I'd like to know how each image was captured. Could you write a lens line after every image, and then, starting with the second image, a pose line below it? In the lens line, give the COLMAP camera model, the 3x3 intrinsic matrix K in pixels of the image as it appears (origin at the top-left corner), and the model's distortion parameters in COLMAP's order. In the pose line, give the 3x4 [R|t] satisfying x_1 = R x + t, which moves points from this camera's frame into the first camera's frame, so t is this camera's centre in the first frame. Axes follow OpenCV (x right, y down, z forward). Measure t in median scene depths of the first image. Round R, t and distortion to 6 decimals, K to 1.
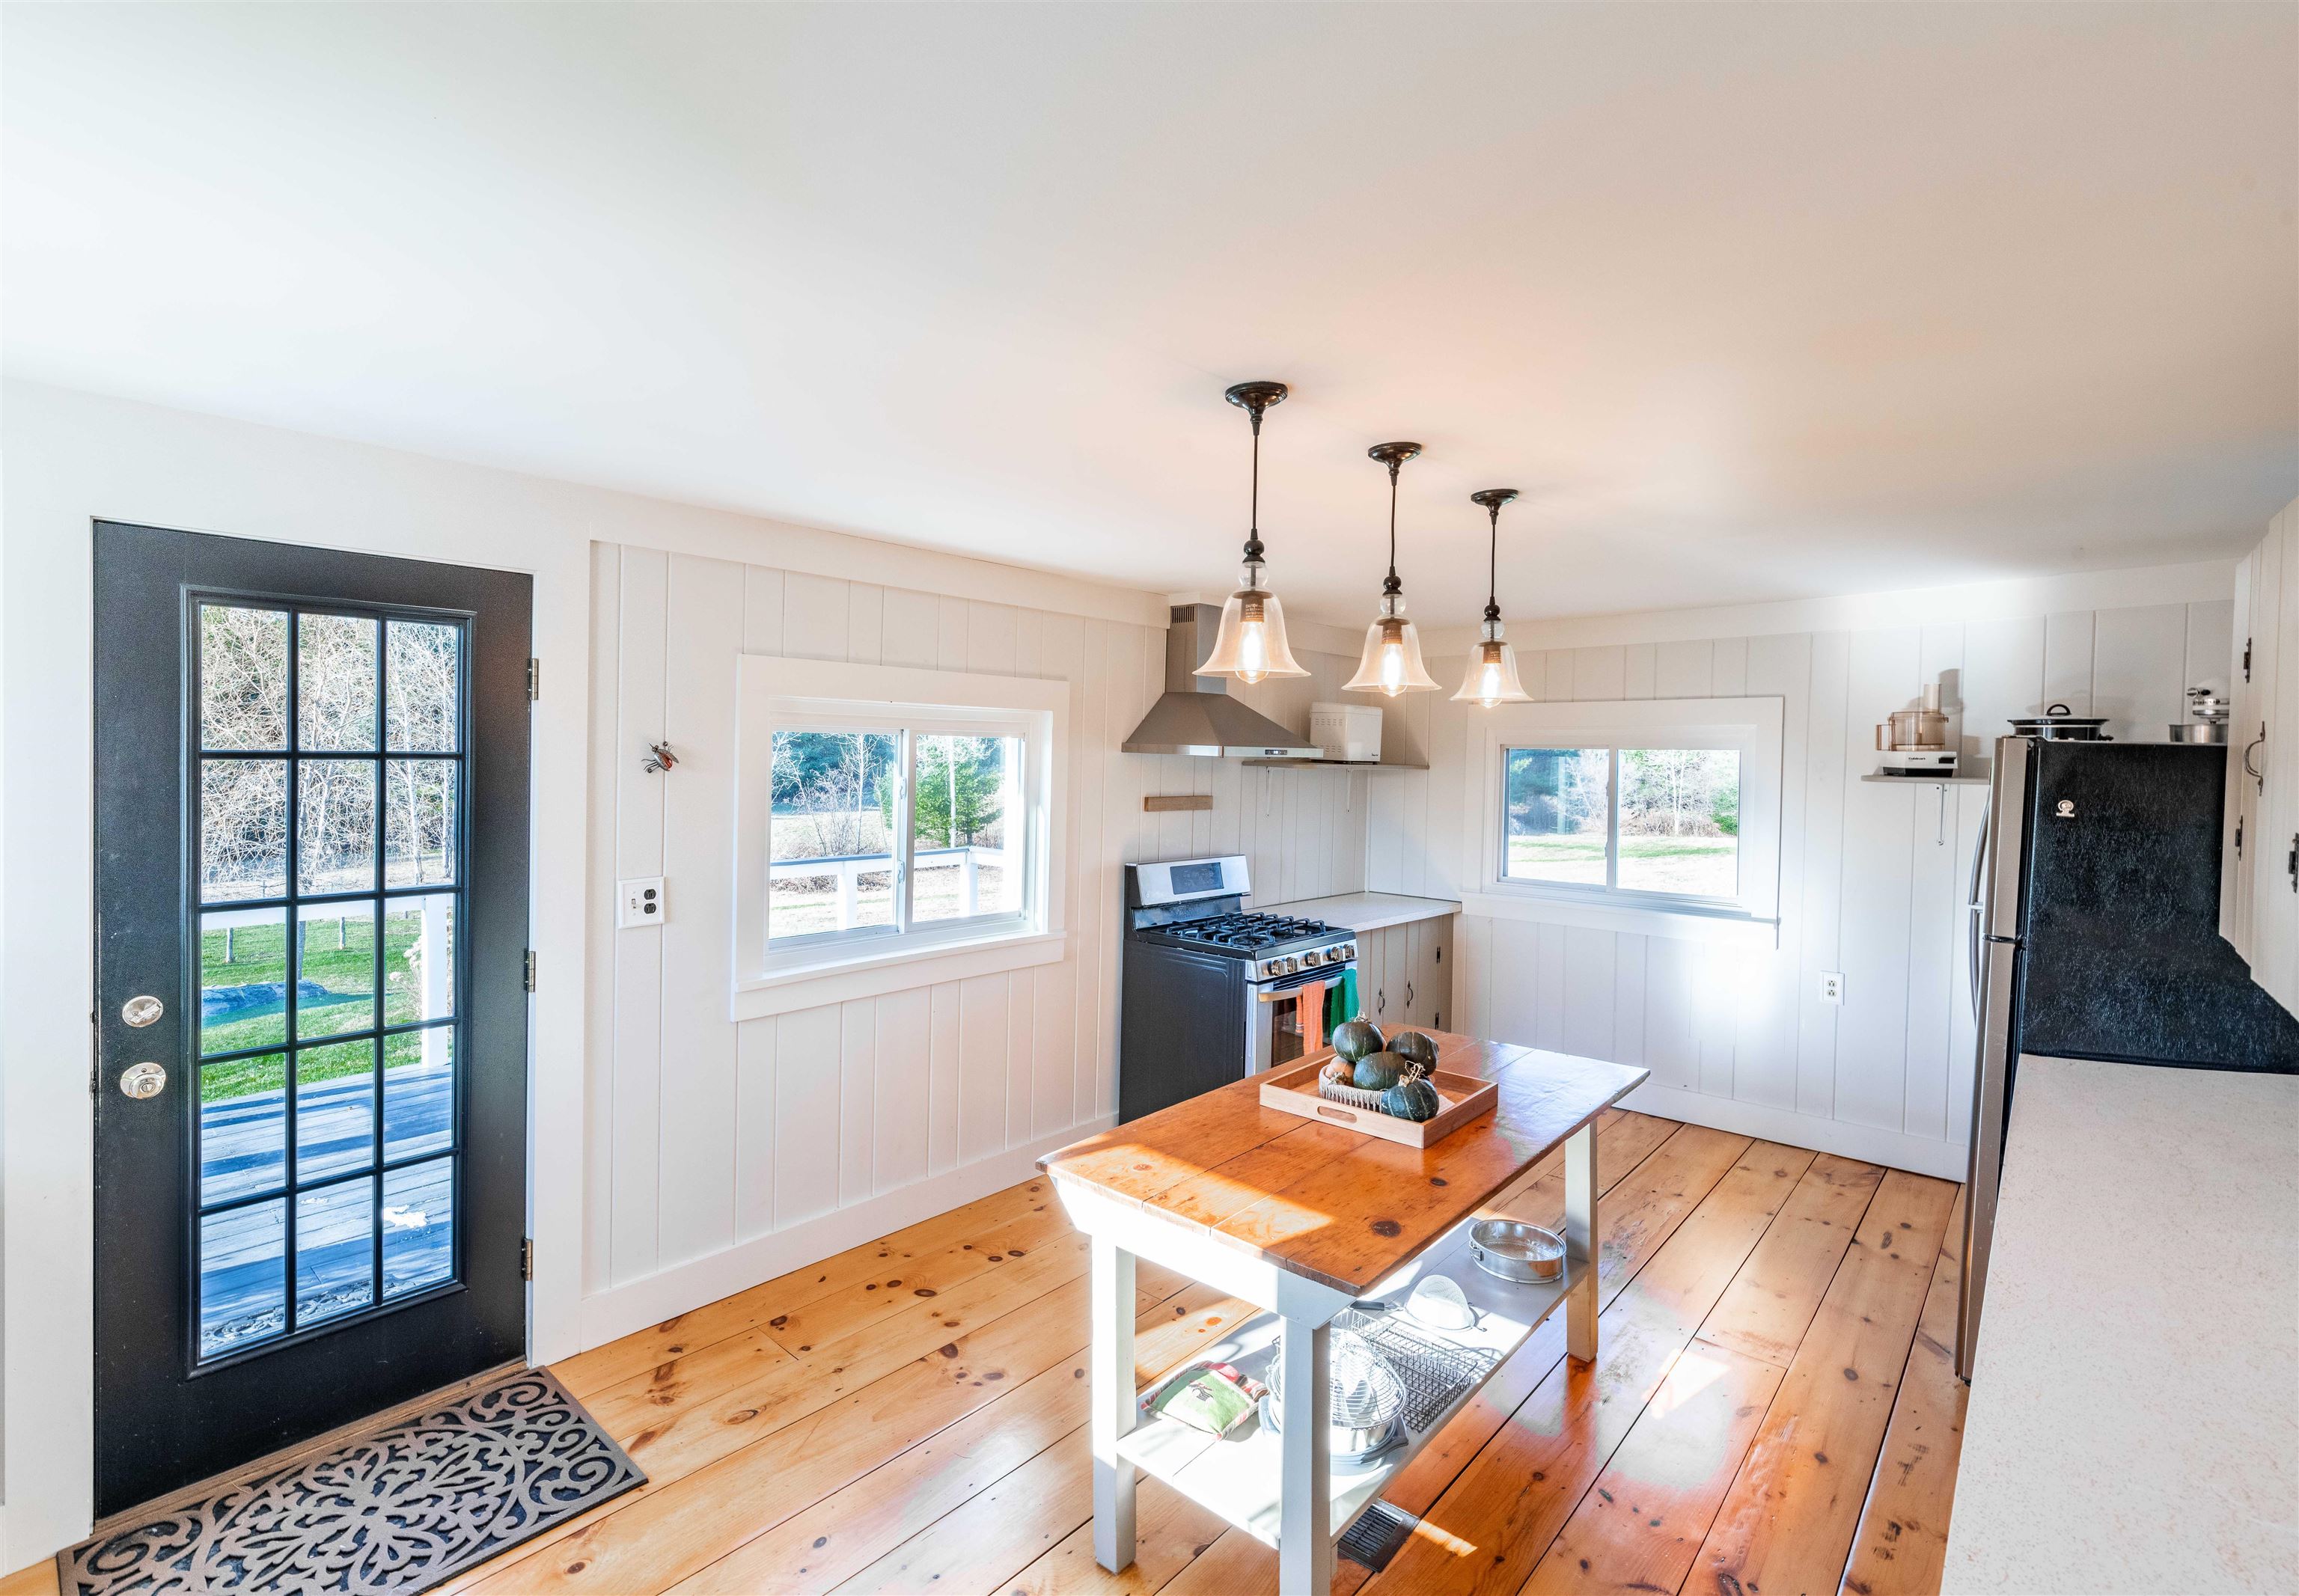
lens RADIAL K [[1050.9, 0, 1073.5], [0, 1050.9, 771.0], [0, 0, 1]] dist [0.000773, -0.000403]
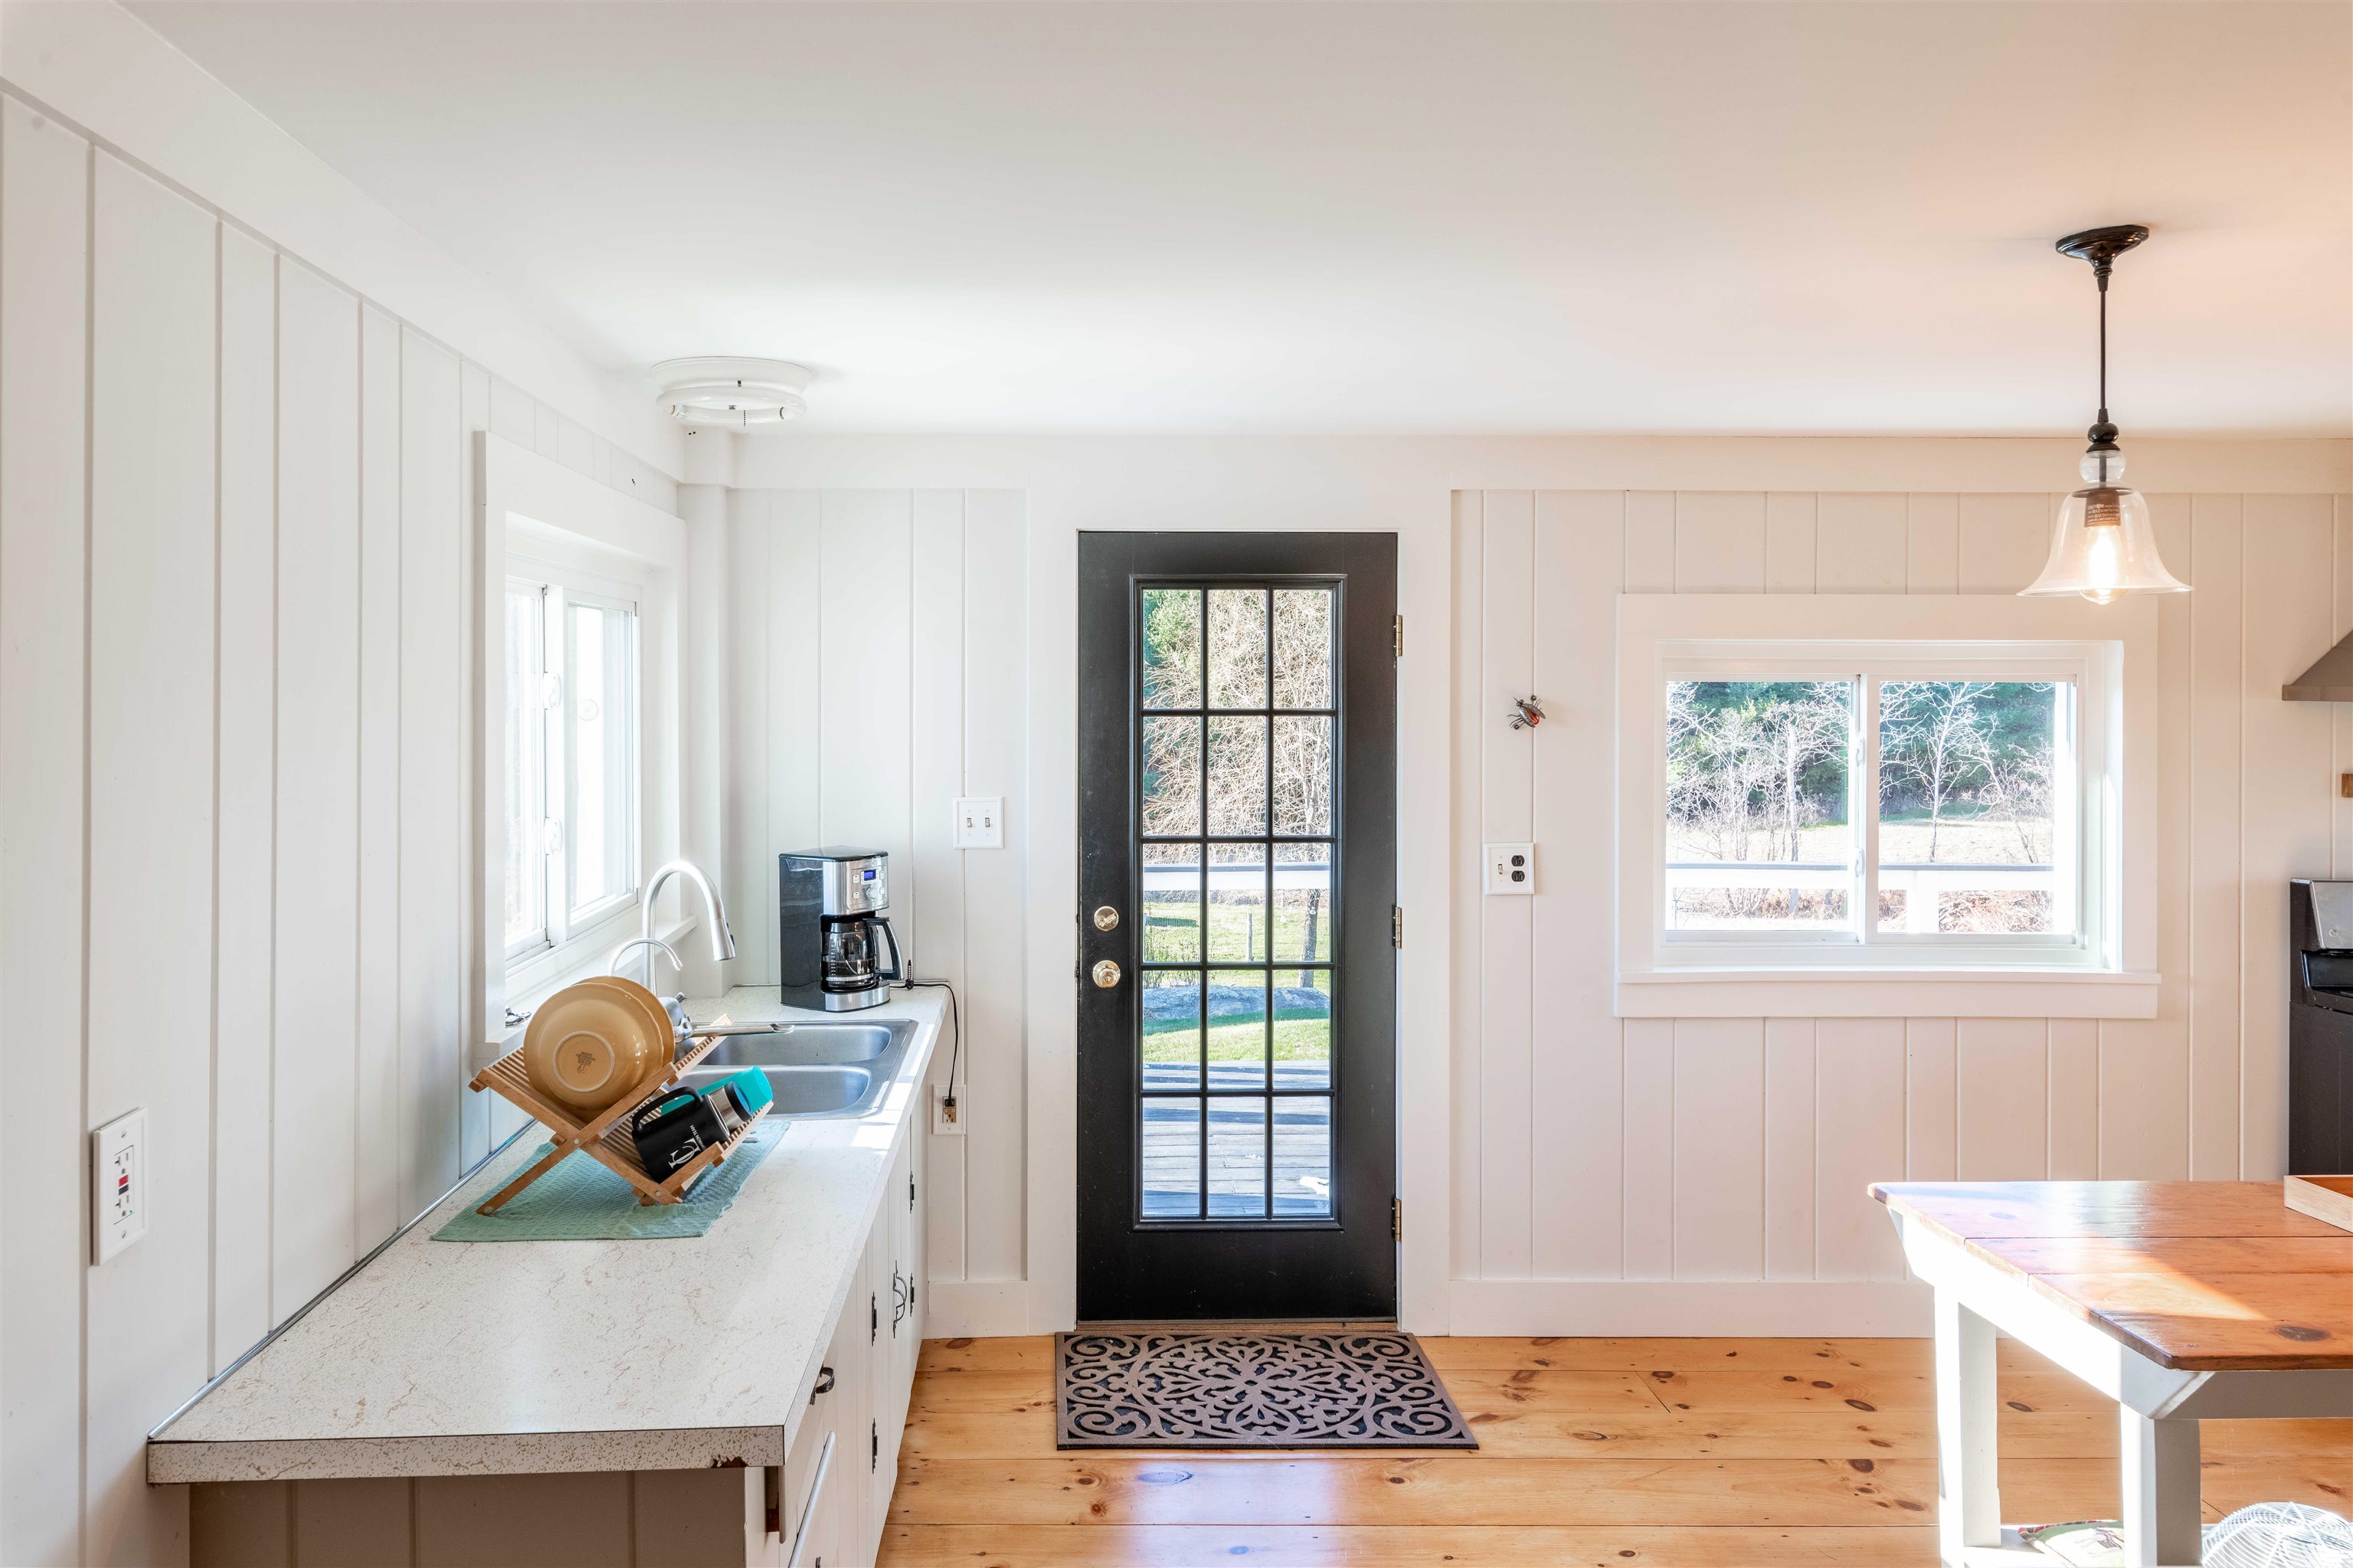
lens RADIAL K [[1582.2, 0, 1077.1], [0, 1582.2, 686.3], [0, 0, 1]] dist [0.003677, 0.003261]
pose [[0.702392, -0.024172, -0.711380, 0.364829], [-0.003666, 0.999287, -0.037574, 0.020049], [0.711781, 0.028999, 0.701802, -0.295405]]
